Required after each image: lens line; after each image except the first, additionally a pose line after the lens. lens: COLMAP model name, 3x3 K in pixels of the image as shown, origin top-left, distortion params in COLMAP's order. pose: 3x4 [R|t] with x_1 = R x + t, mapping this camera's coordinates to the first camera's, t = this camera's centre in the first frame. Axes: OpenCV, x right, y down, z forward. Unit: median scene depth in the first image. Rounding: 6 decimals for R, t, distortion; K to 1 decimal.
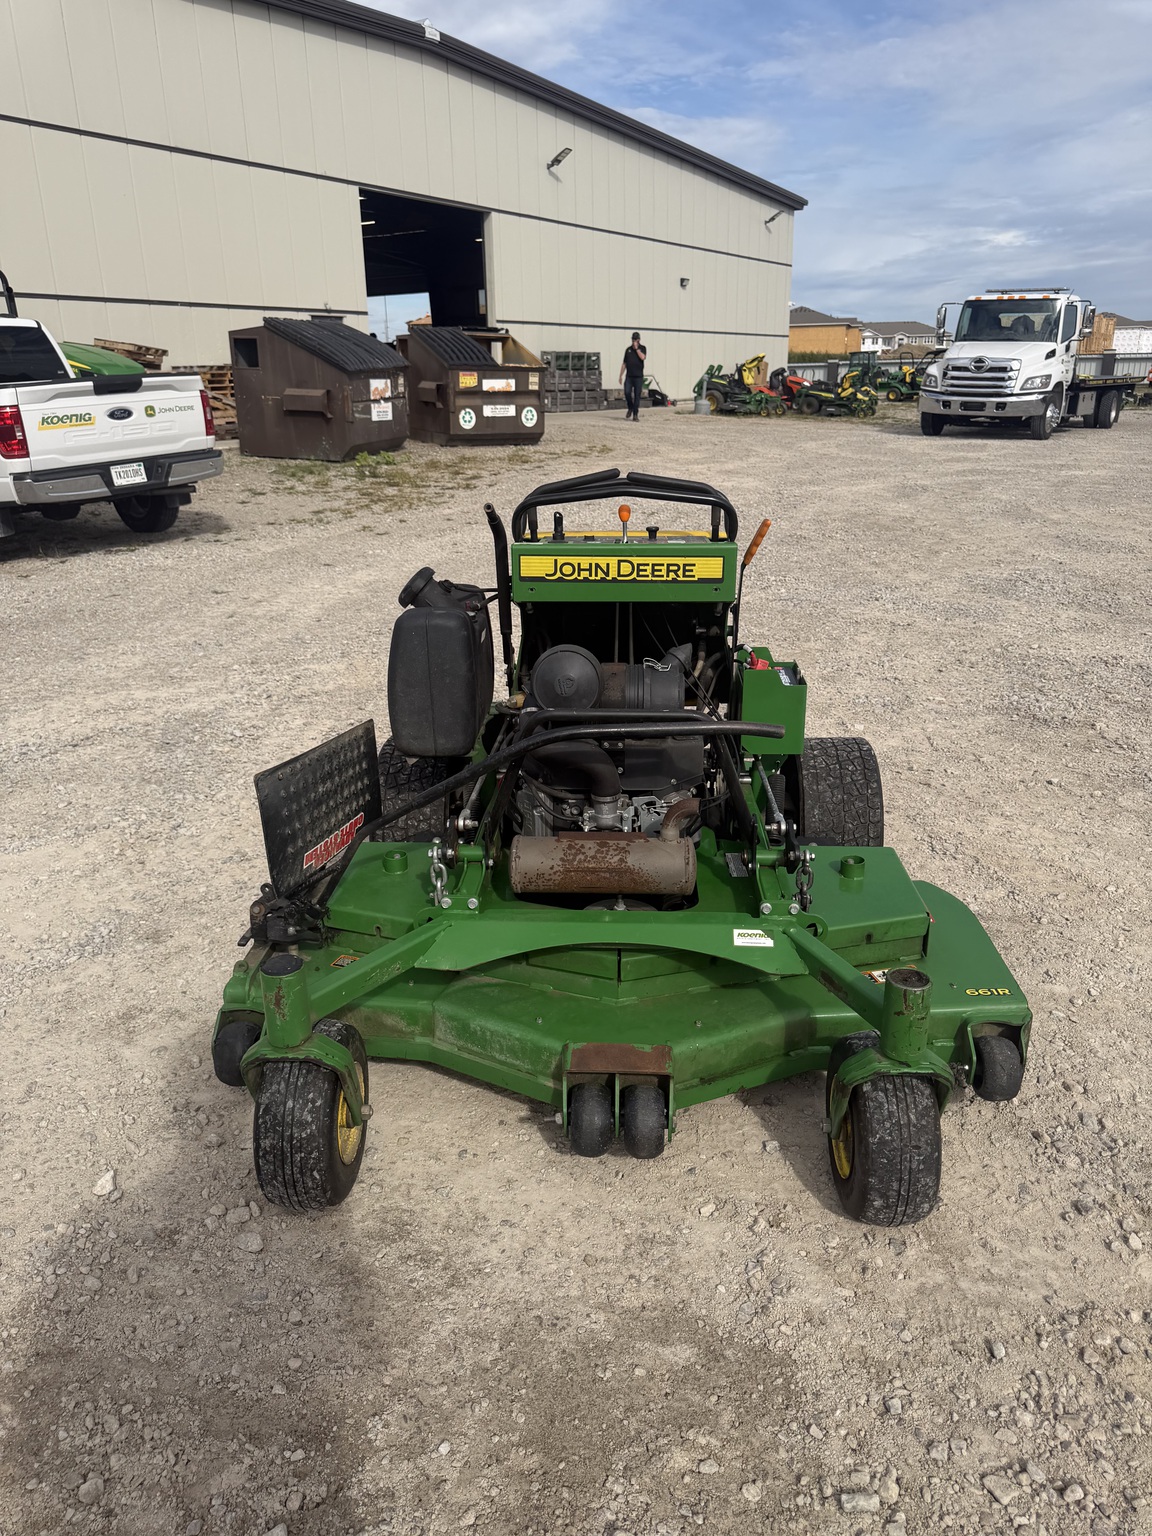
lens RADIAL K [[1137.1, 0, 576.5], [0, 1137.1, 730.1], [0, 0, 1]] dist [0.003611, -0.005283]
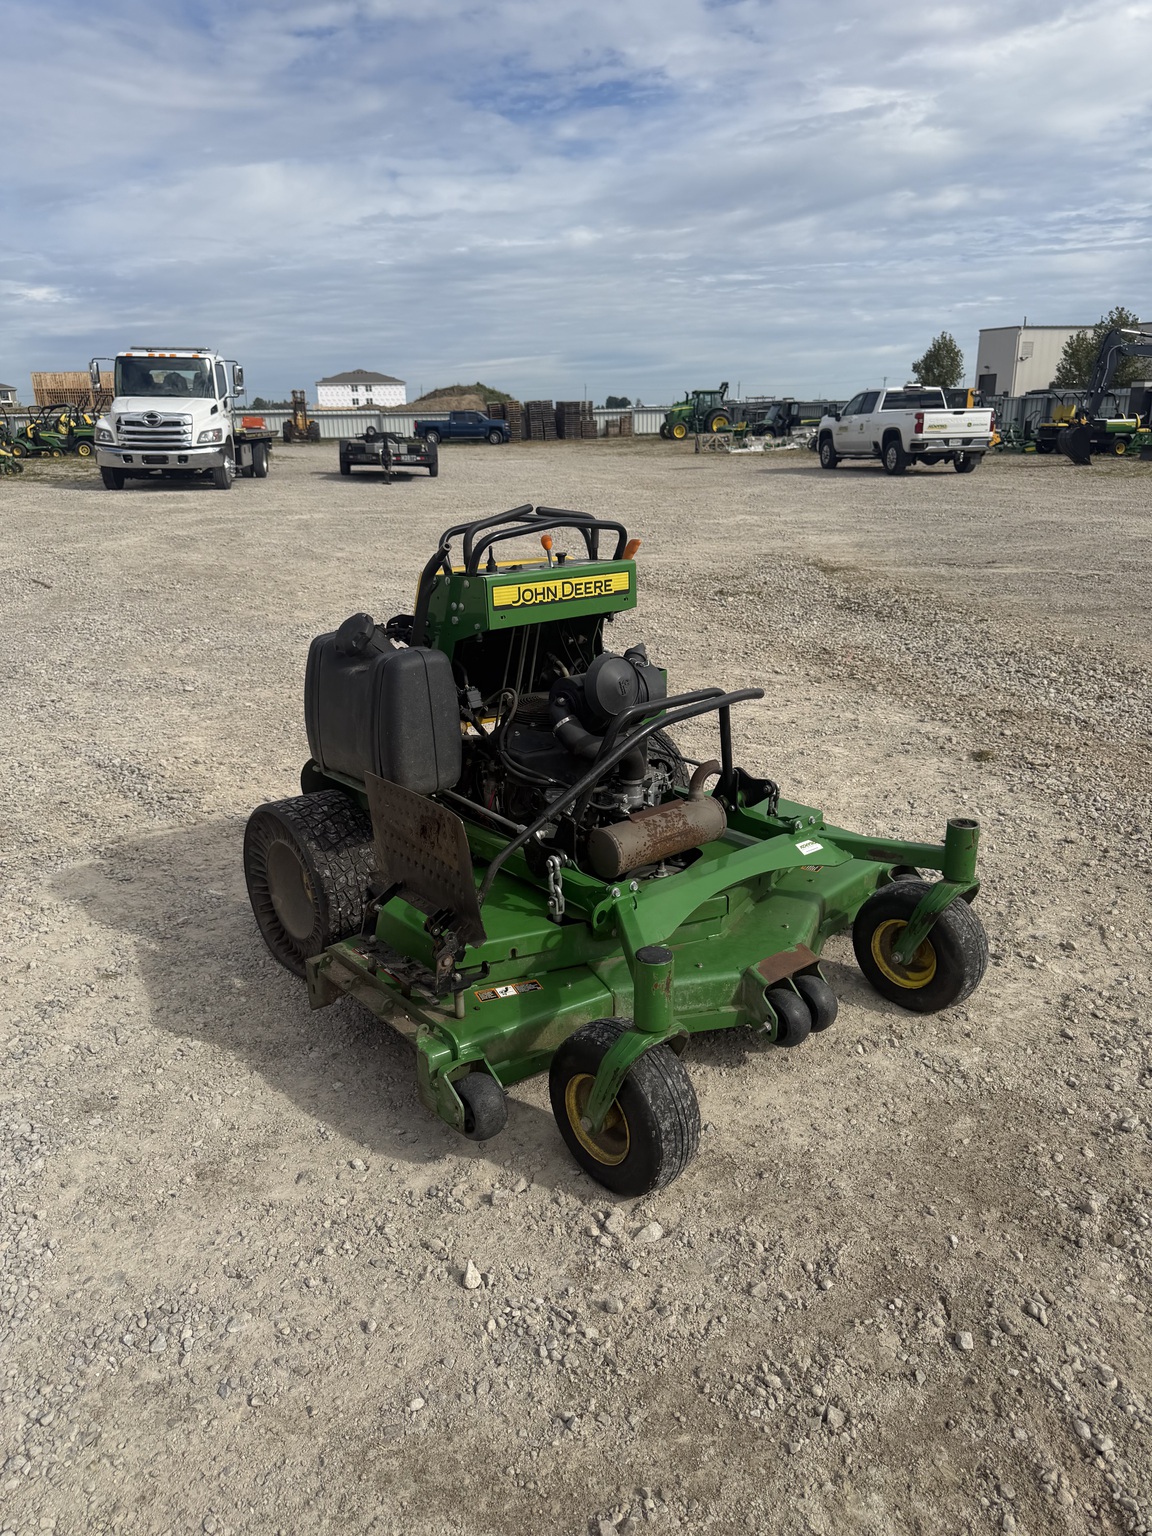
lens RADIAL K [[1137.1, 0, 576.5], [0, 1137.1, 730.1], [0, 0, 1]] dist [0.003611, -0.005283]
pose [[0.714526, -0.182807, 0.675303, -0.114787], [0.213075, 0.976264, 0.038827, -0.007083], [-0.666372, 0.116147, 0.736518, 0.025973]]
